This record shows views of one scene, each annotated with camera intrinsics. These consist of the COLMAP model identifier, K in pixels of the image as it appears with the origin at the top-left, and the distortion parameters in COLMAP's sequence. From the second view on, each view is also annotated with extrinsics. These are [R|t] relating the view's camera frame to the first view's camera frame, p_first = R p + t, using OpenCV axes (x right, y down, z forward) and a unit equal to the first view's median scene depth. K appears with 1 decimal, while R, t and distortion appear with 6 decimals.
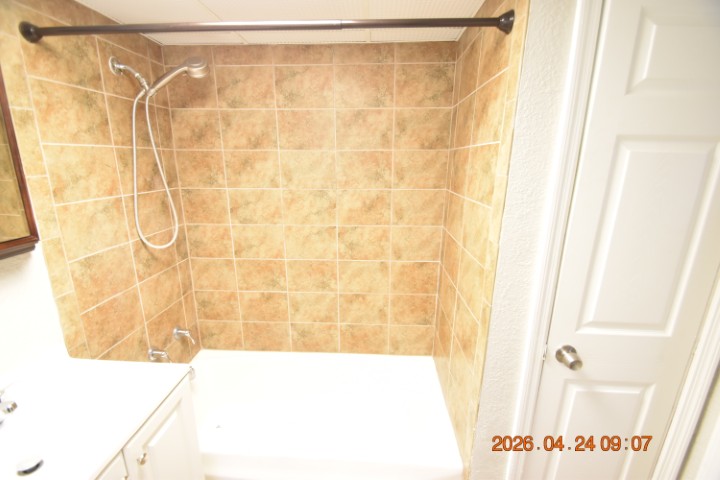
lens RADIAL K [[315.4, 0, 358.1], [0, 315.4, 243.1], [0, 0, 1]] dist [0.007241, -0.012363]
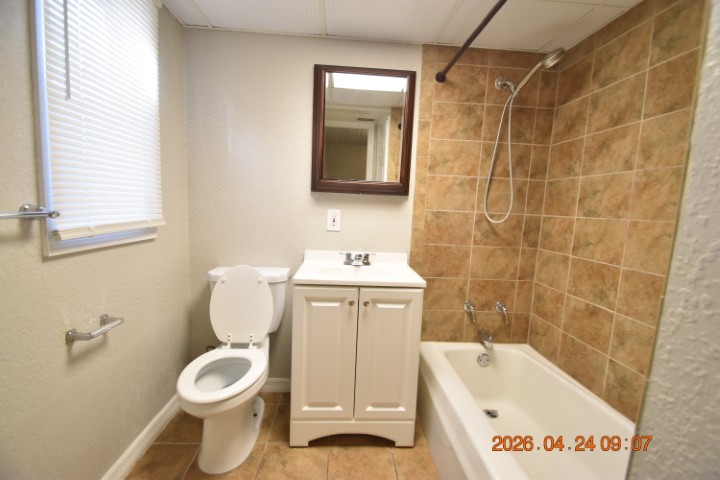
lens RADIAL K [[315.4, 0, 355.2], [0, 315.4, 242.9], [0, 0, 1]] dist [0.007241, -0.012363]
pose [[0.100134, 0.119888, -0.987725, 0.475470], [-0.294324, 0.951856, 0.085697, 0.130810], [0.950445, 0.282130, 0.130599, 0.324871]]
